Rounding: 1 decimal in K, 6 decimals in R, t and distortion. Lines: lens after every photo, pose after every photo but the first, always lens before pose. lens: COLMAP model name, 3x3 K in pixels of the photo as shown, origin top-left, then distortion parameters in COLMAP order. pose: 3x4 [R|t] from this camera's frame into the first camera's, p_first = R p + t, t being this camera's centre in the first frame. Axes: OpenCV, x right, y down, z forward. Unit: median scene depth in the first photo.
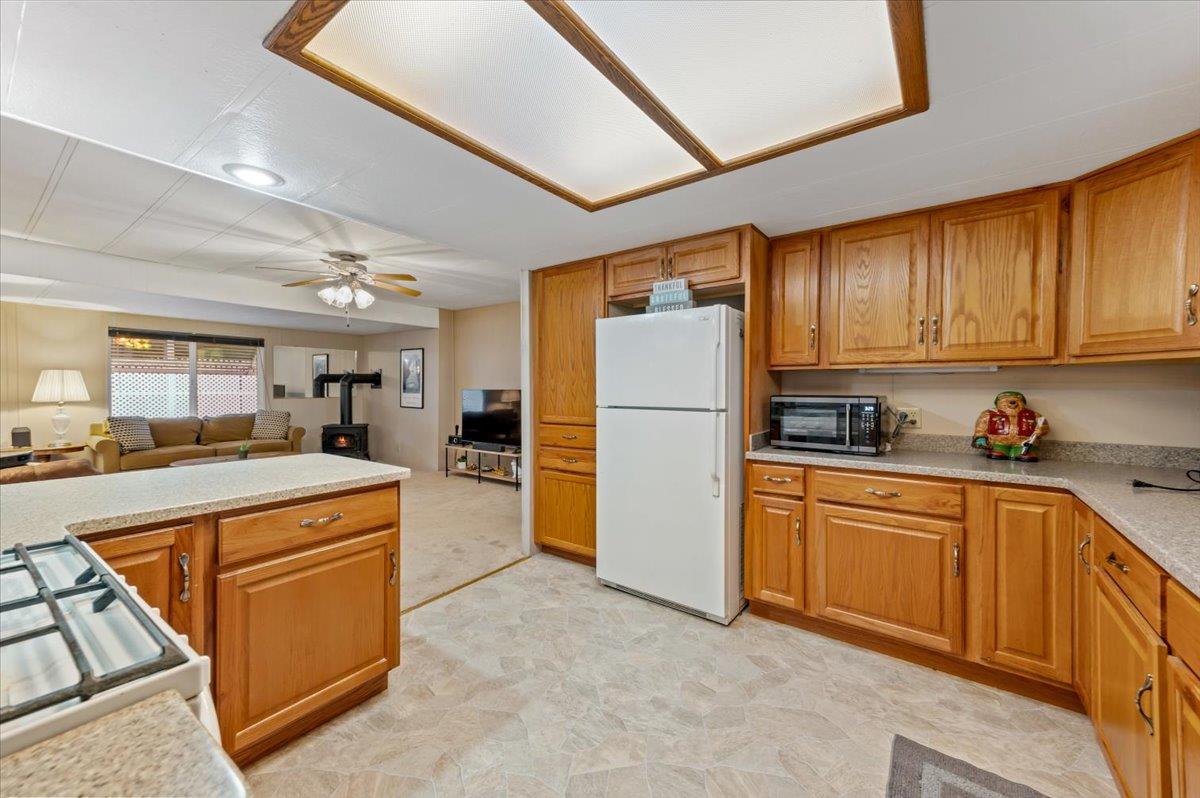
lens RADIAL K [[460.9, 0, 600.5], [0, 460.9, 408.7], [0, 0, 1]] dist [0.005916, 0.000023]
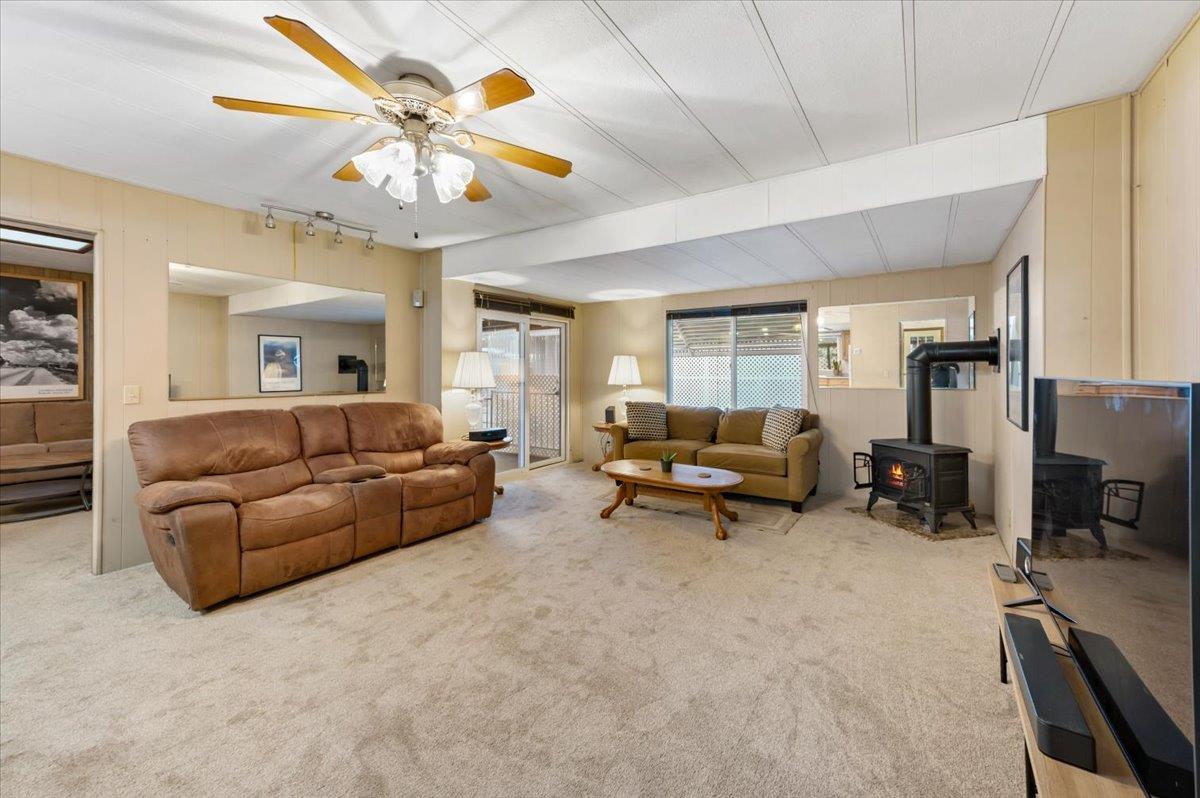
lens RADIAL K [[484.3, 0, 604.1], [0, 484.3, 377.6], [0, 0, 1]] dist [0.000374, 0.022698]
pose [[0.048806, 0.011969, -0.998737, -0.060755], [-0.045789, 0.998904, 0.009733, -0.058120], [0.997758, 0.045256, 0.049301, 1.266491]]
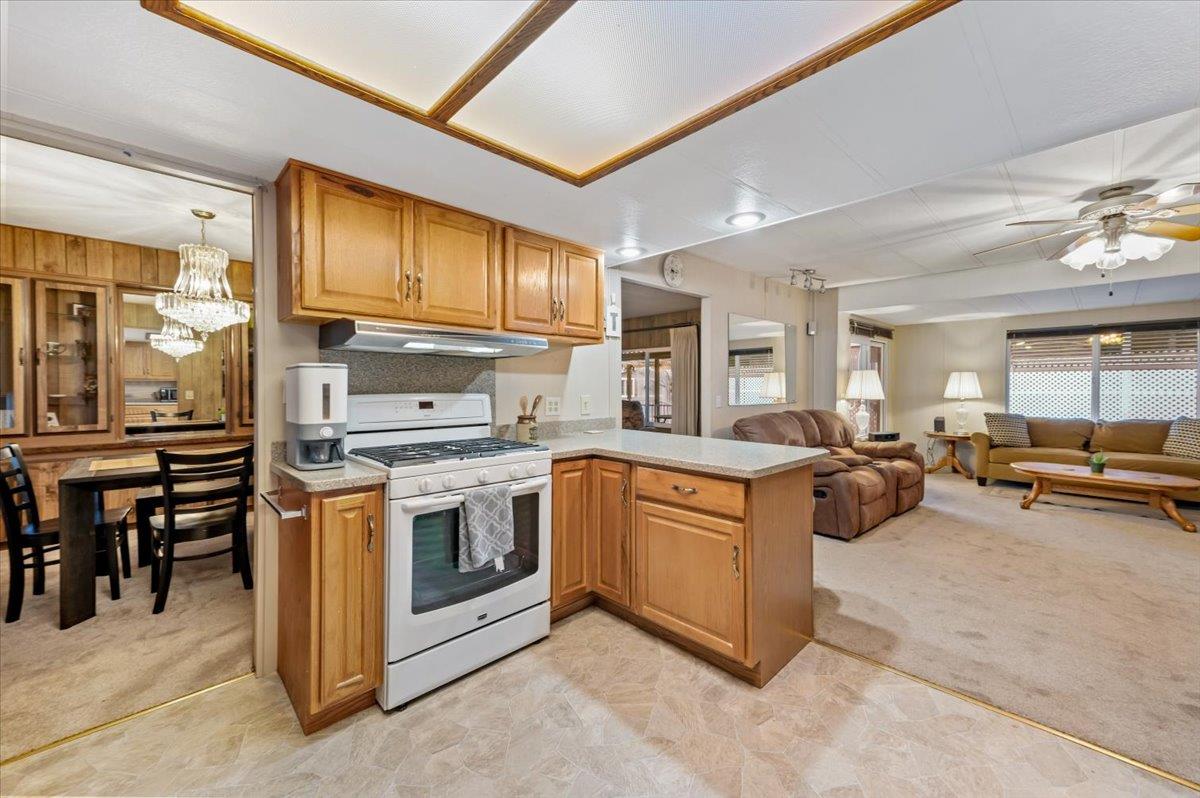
lens RADIAL K [[470.4, 0, 600.0], [0, 470.4, 399.0], [0, 0, 1]] dist [0.018523, 0.000019]
pose [[-0.184959, 0.025182, -0.982424, 0.312590], [-0.044664, 0.998423, 0.034001, -0.018317], [0.981731, 0.050168, -0.183543, 0.437591]]
